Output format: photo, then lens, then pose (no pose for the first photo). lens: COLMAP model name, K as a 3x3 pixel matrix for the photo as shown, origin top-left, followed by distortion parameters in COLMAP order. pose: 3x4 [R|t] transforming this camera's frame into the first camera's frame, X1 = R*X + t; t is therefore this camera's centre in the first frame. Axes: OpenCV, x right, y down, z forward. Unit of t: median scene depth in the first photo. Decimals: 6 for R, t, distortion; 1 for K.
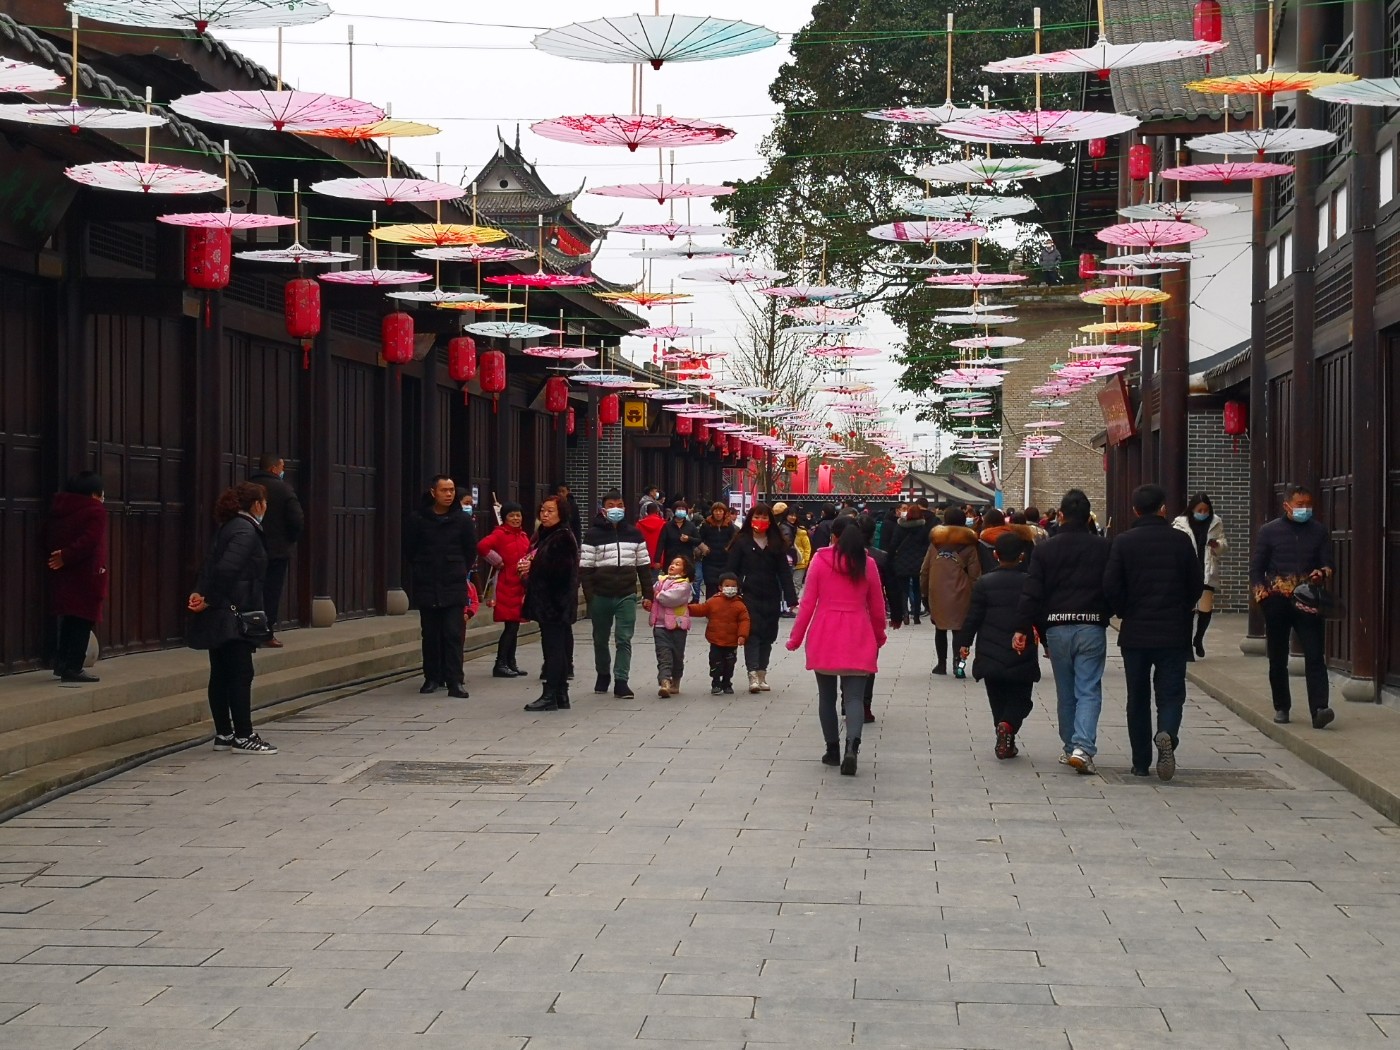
lens RADIAL K [[2309.0, 0, 700.0], [0, 2309.0, 525.0], [0, 0, 1]] dist [-0.006652, -0.015339]
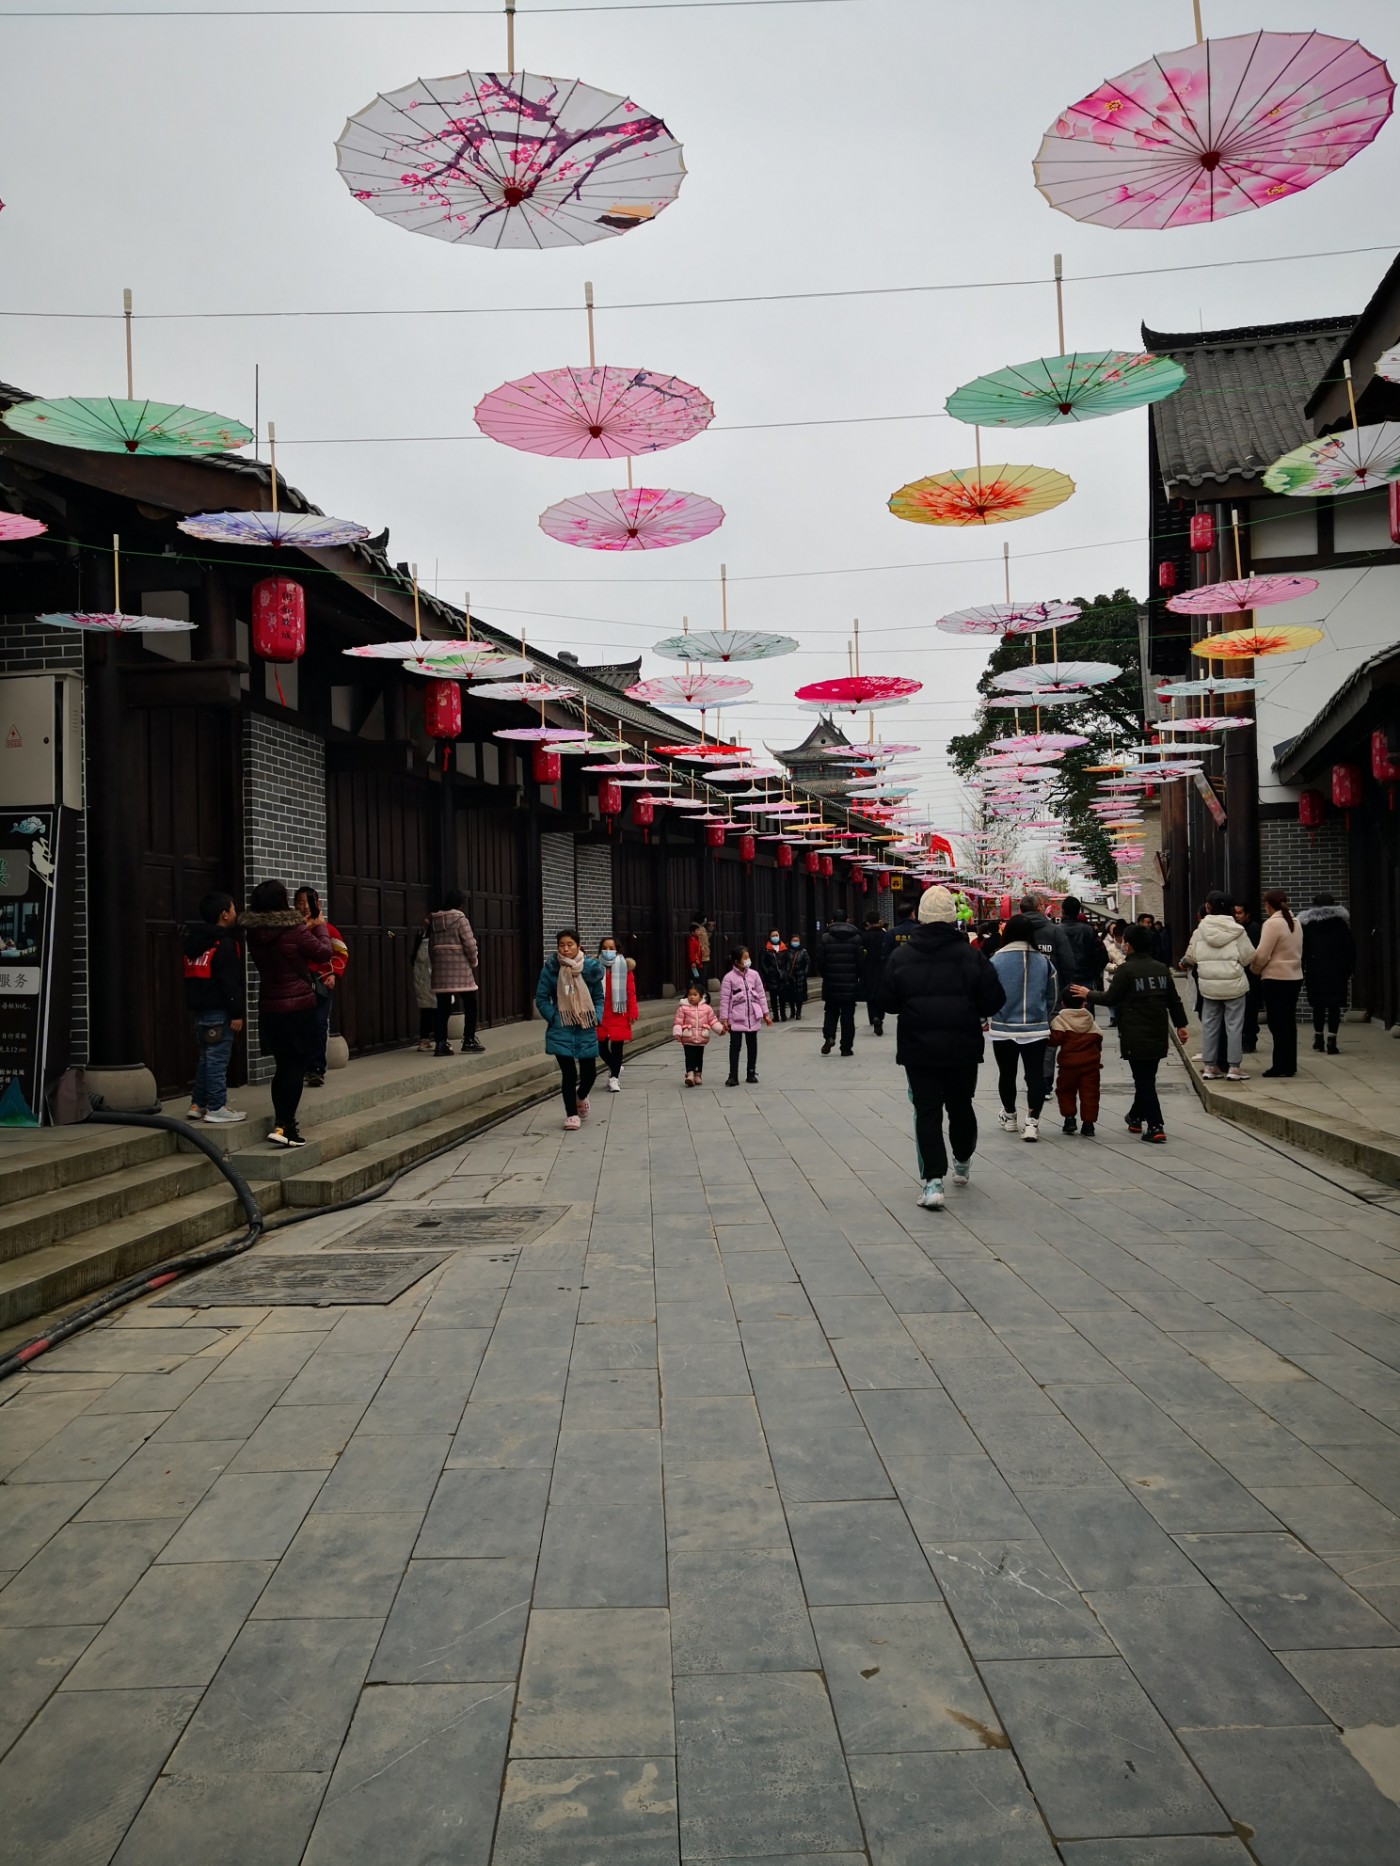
lens RADIAL K [[1544.9, 0, 700.0], [0, 1544.9, 933.0], [0, 0, 1]] dist [0.001955, -0.048870]
pose [[0.986147, -0.023017, -0.164267, 0.011952], [0.021906, 0.999723, -0.008573, 0.001603], [0.164419, 0.004856, 0.986379, -0.183144]]
